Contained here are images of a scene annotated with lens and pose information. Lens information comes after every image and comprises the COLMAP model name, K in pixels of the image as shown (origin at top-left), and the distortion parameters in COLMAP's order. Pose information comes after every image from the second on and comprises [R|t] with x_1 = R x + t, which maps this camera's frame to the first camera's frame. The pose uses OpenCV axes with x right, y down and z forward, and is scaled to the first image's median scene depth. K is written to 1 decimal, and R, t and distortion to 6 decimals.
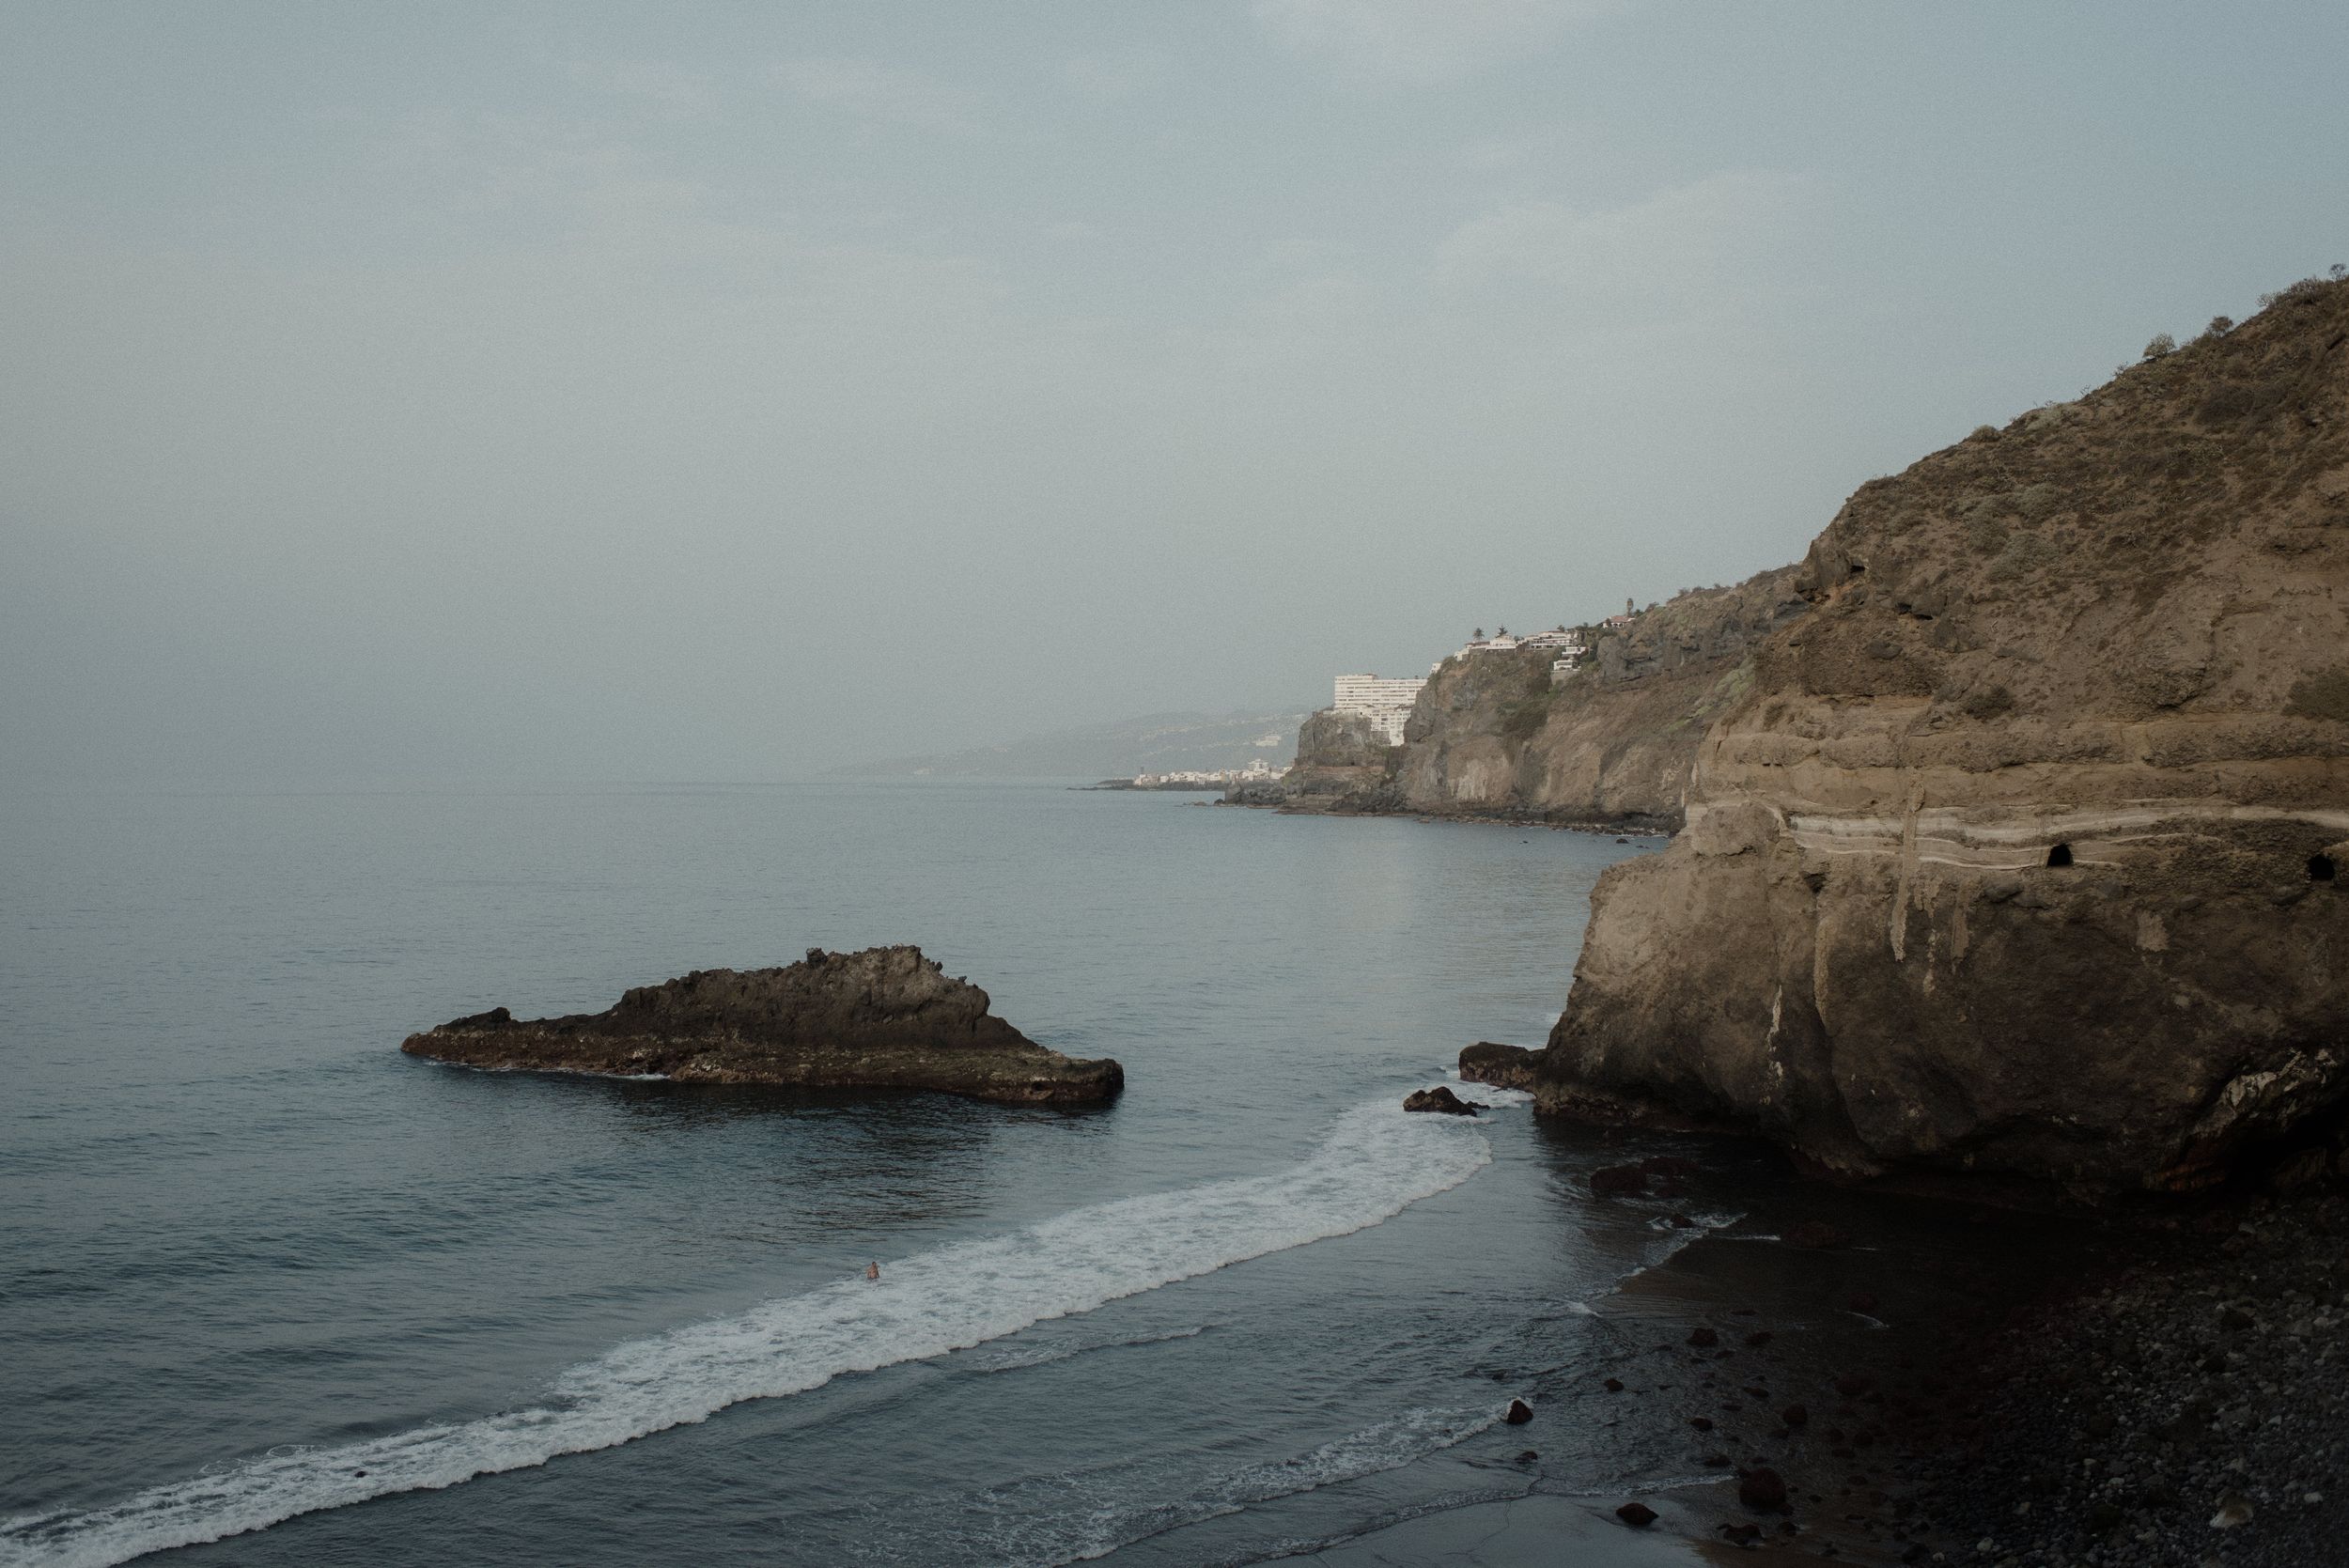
lens RADIAL K [[2414.1, 0, 1174.5], [0, 2414.1, 784.0], [0, 0, 1]] dist [-0.004578, 0.008858]
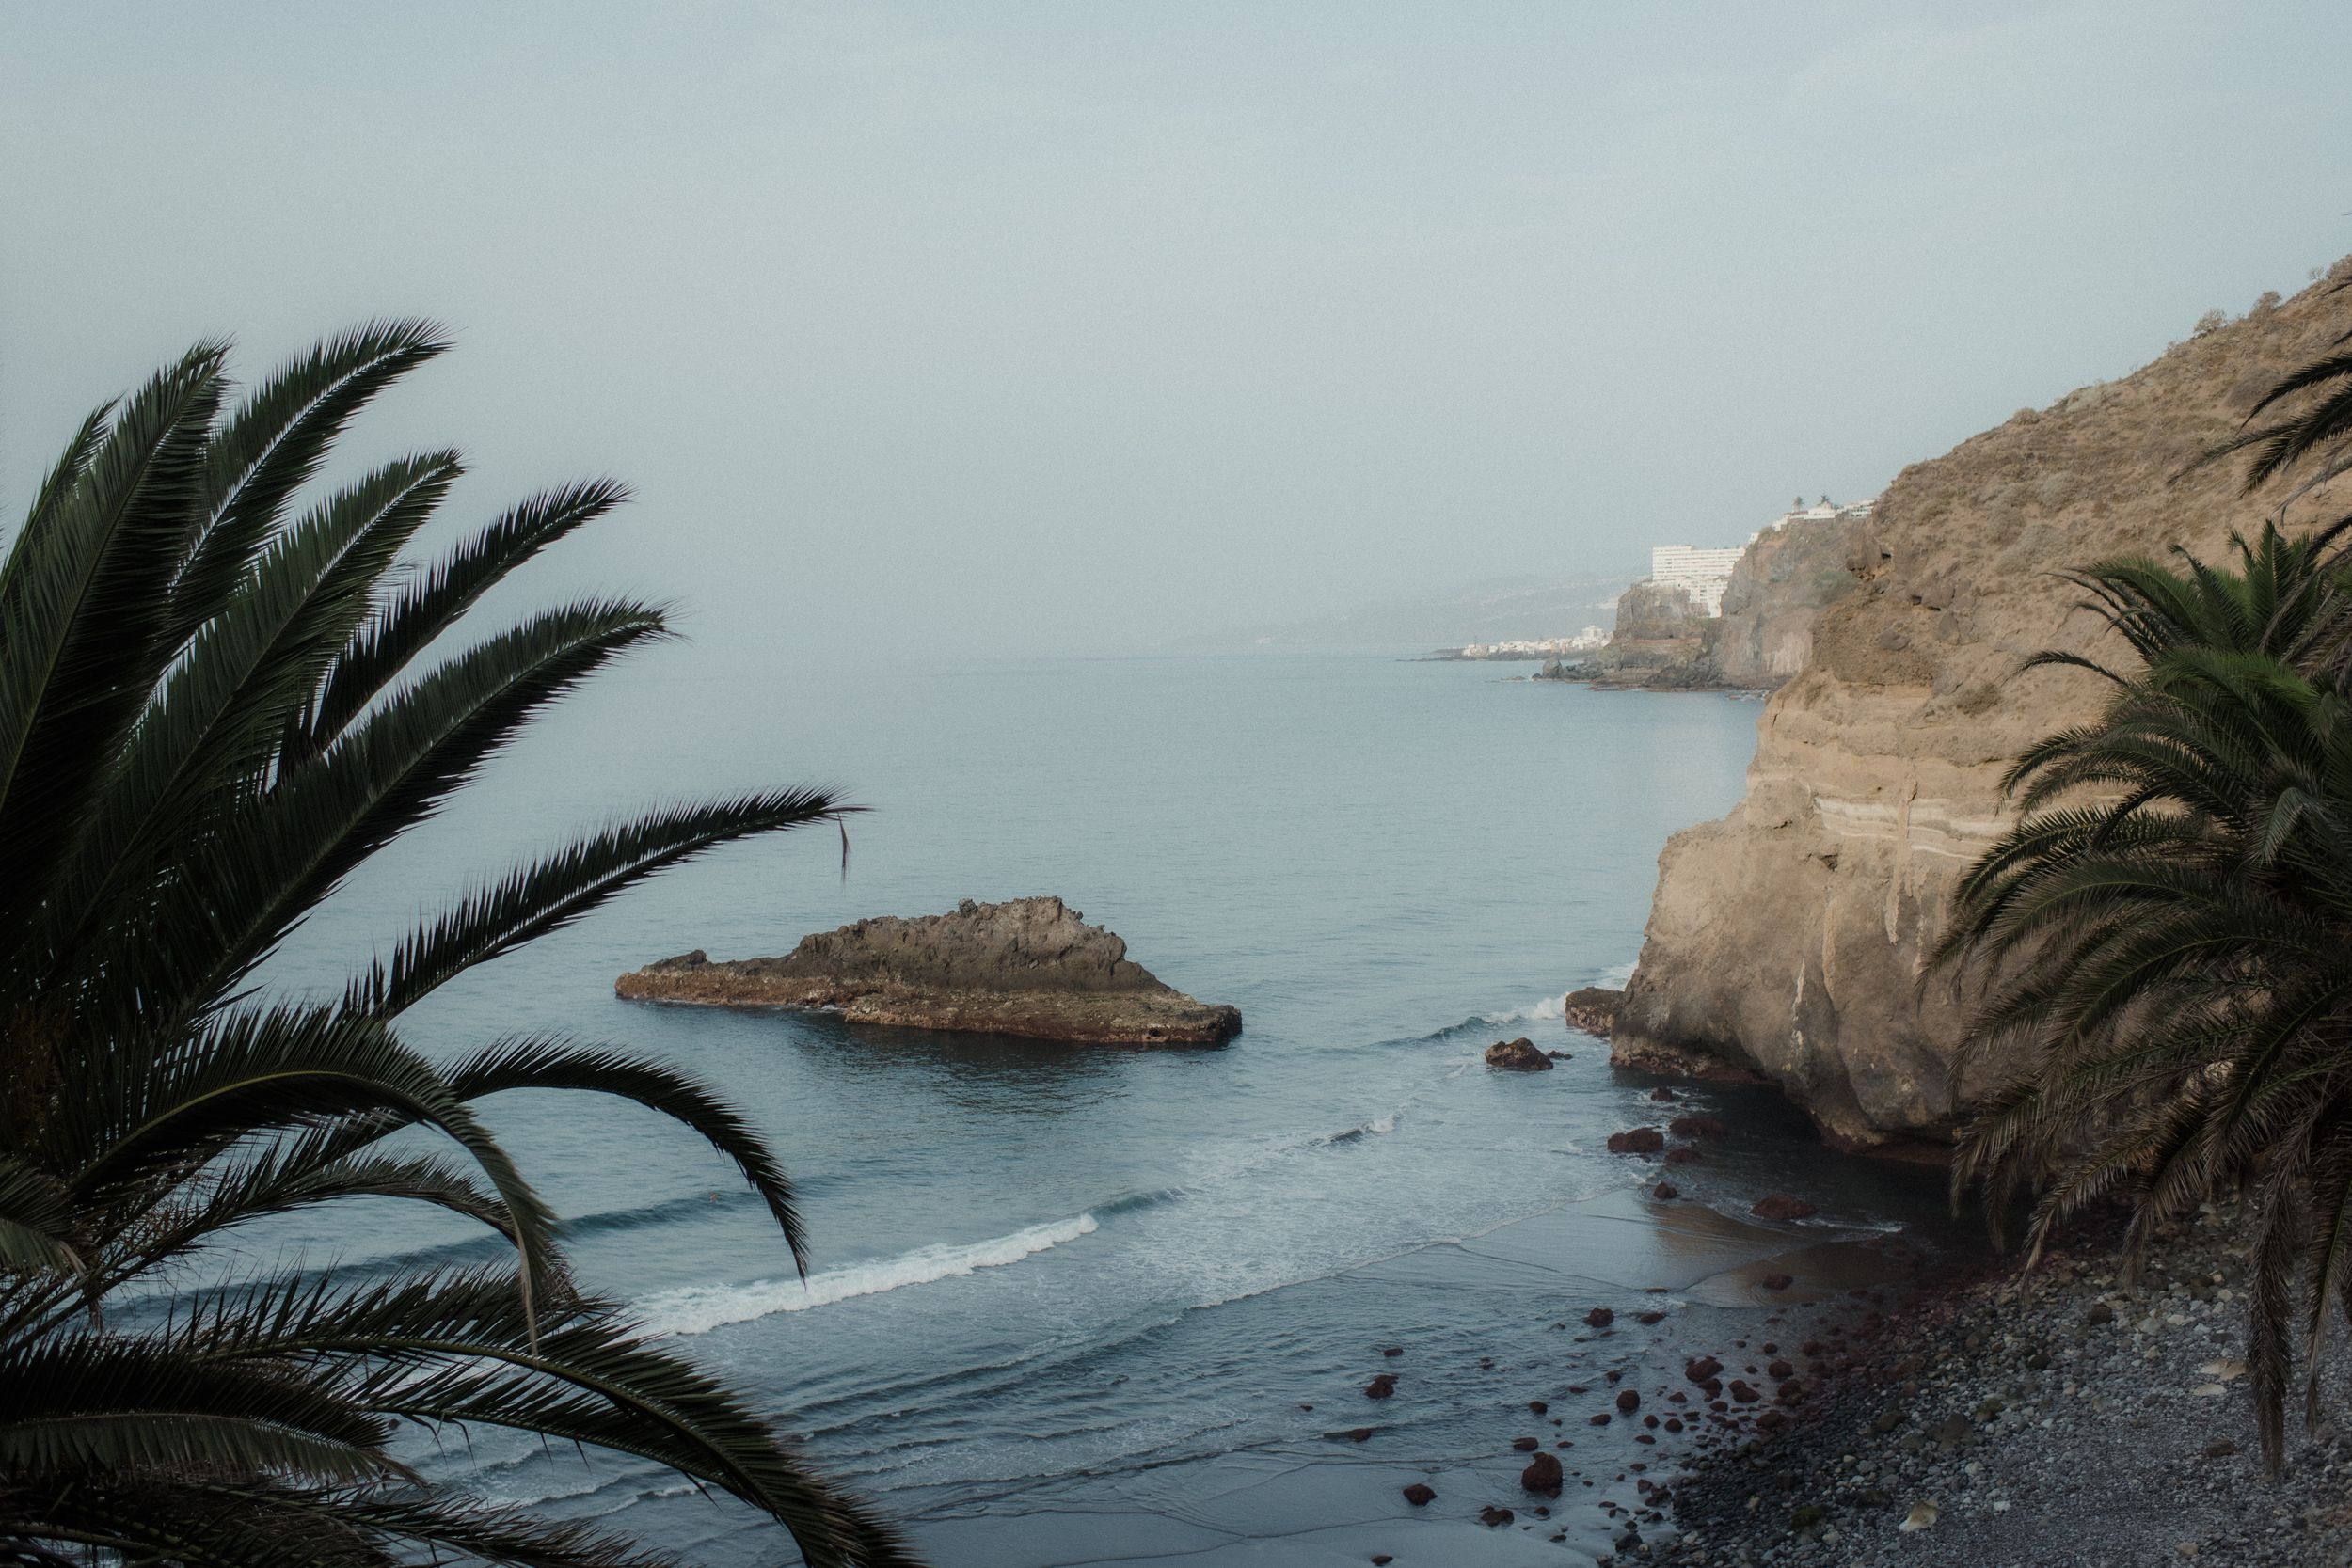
lens RADIAL K [[2417.1, 0, 1176.0], [0, 2417.1, 784.0], [0, 0, 1]] dist [-0.004578, 0.008858]
pose [[0.988881, -0.009018, -0.148433, 0.130945], [0.017682, 0.998209, 0.057152, -0.054475], [0.147651, -0.059141, 0.987270, -0.071244]]
